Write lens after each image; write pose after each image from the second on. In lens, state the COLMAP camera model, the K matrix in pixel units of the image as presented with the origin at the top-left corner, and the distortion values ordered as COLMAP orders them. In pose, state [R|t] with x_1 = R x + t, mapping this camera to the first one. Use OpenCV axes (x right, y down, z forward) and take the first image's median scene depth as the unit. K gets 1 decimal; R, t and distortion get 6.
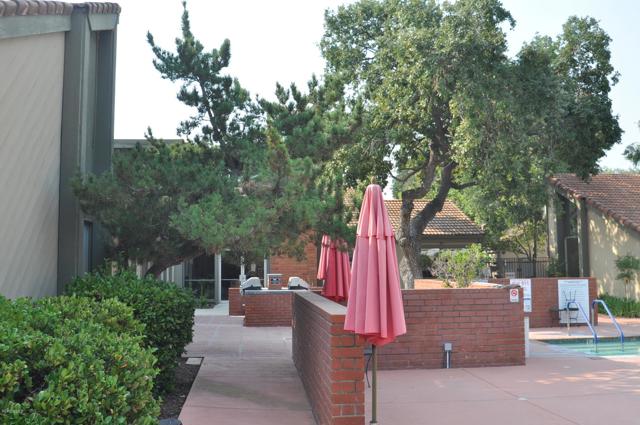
lens RADIAL K [[611.0, 0, 320.0], [0, 611.0, 212.5], [0, 0, 1]] dist [-0.005904, -0.113717]
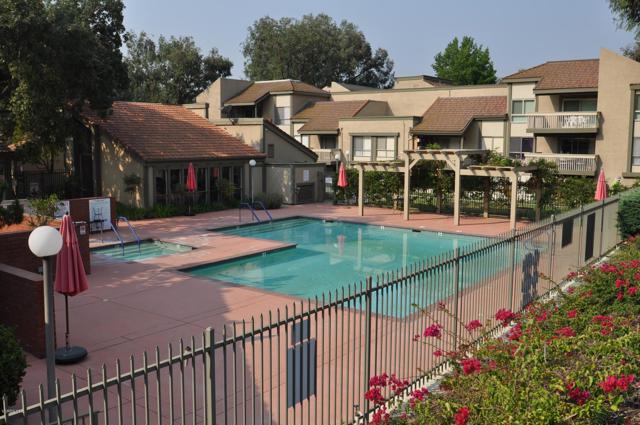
lens RADIAL K [[593.3, 0, 320.0], [0, 593.3, 212.5], [0, 0, 1]] dist [0.007303, 0.010508]
pose [[0.675472, -0.079513, 0.733086, -0.192963], [-0.082267, 0.979837, 0.182078, -0.119499], [-0.732782, -0.183298, 0.655311, -0.206373]]
